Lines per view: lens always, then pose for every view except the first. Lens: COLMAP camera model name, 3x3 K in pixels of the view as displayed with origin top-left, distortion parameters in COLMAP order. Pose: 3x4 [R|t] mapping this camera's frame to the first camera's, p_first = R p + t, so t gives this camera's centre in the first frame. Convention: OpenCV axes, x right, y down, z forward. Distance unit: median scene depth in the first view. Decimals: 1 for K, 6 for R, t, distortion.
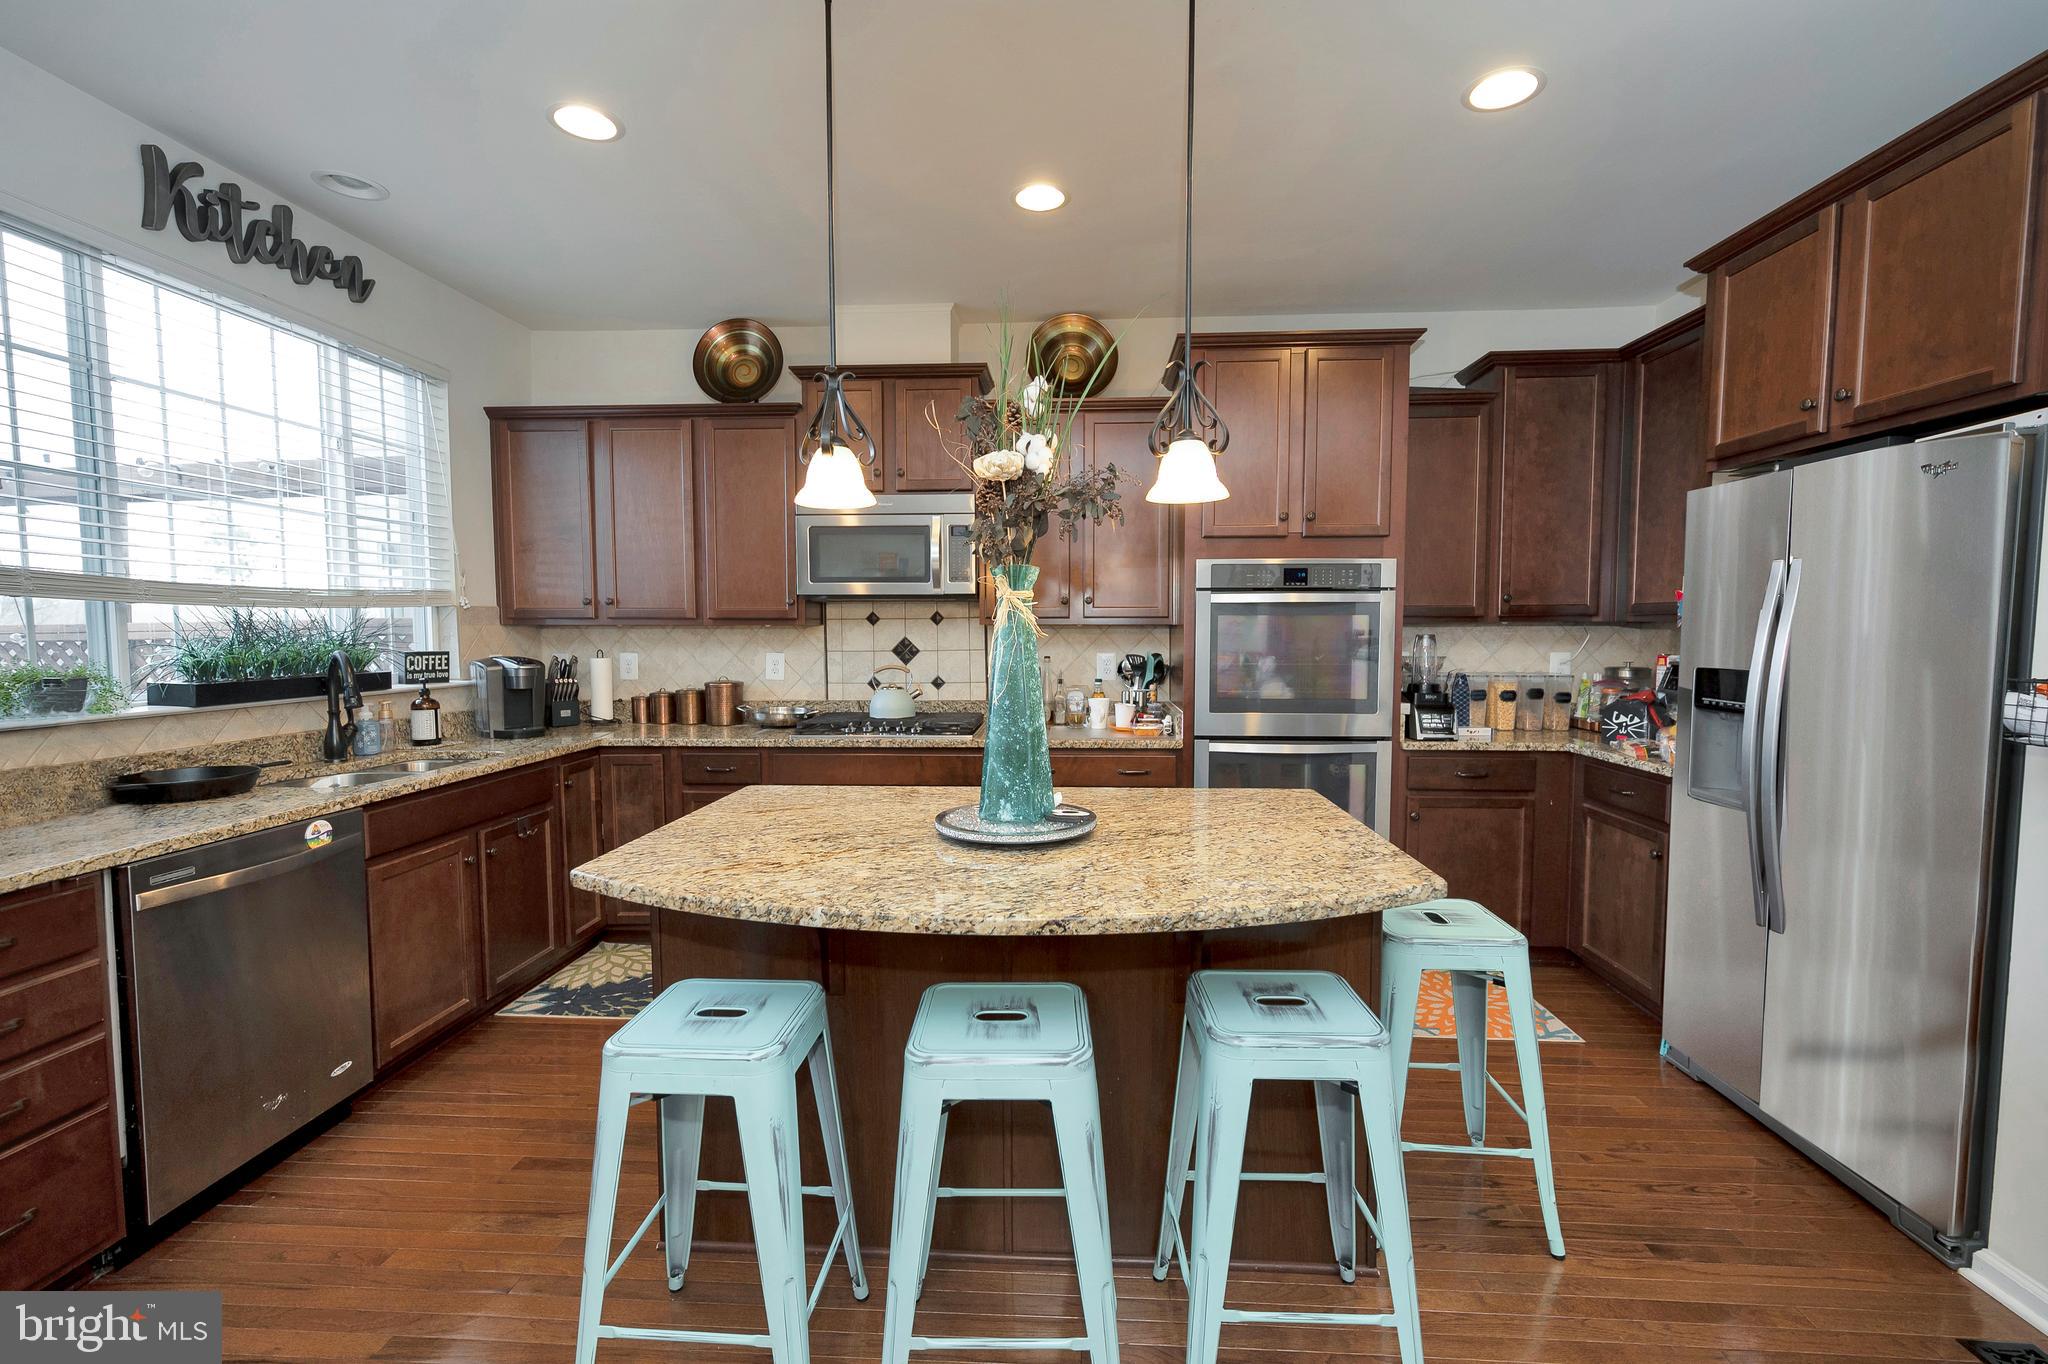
lens RADIAL K [[890.2, 0, 1024.8], [0, 890.2, 673.9], [0, 0, 1]] dist [0.010500, 0.000380]
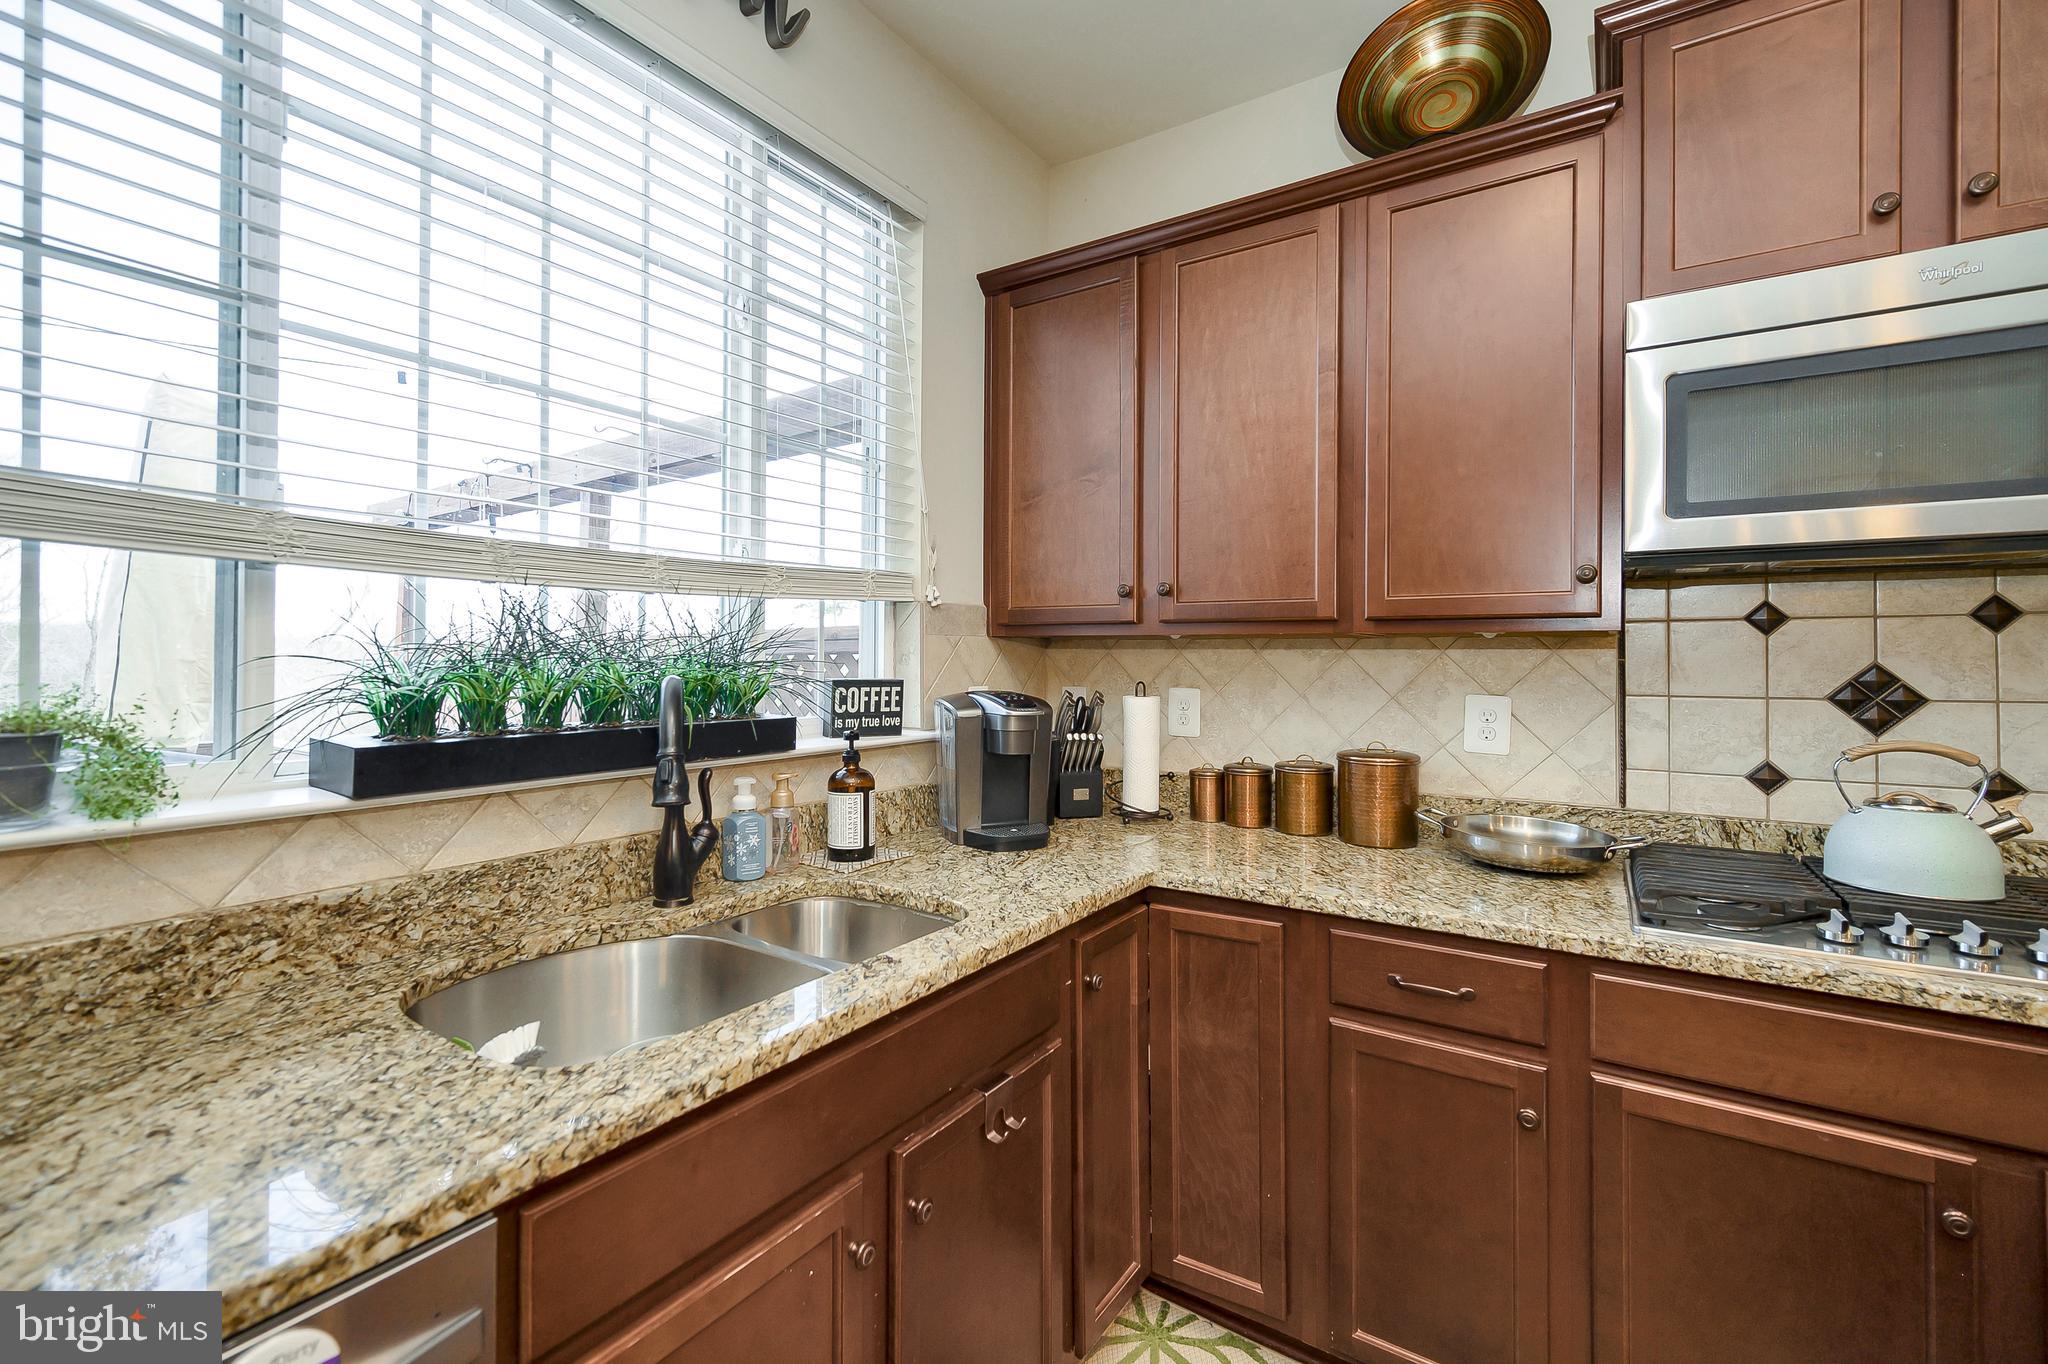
lens RADIAL K [[890.2, 0, 1024.8], [0, 890.2, 673.9], [0, 0, 1]] dist [0.010500, 0.000380]
pose [[0.869224, 0.015533, -0.494174, -0.299796], [-0.034316, 0.998991, -0.028960, -0.015286], [0.493226, 0.042131, 0.868881, 0.548242]]
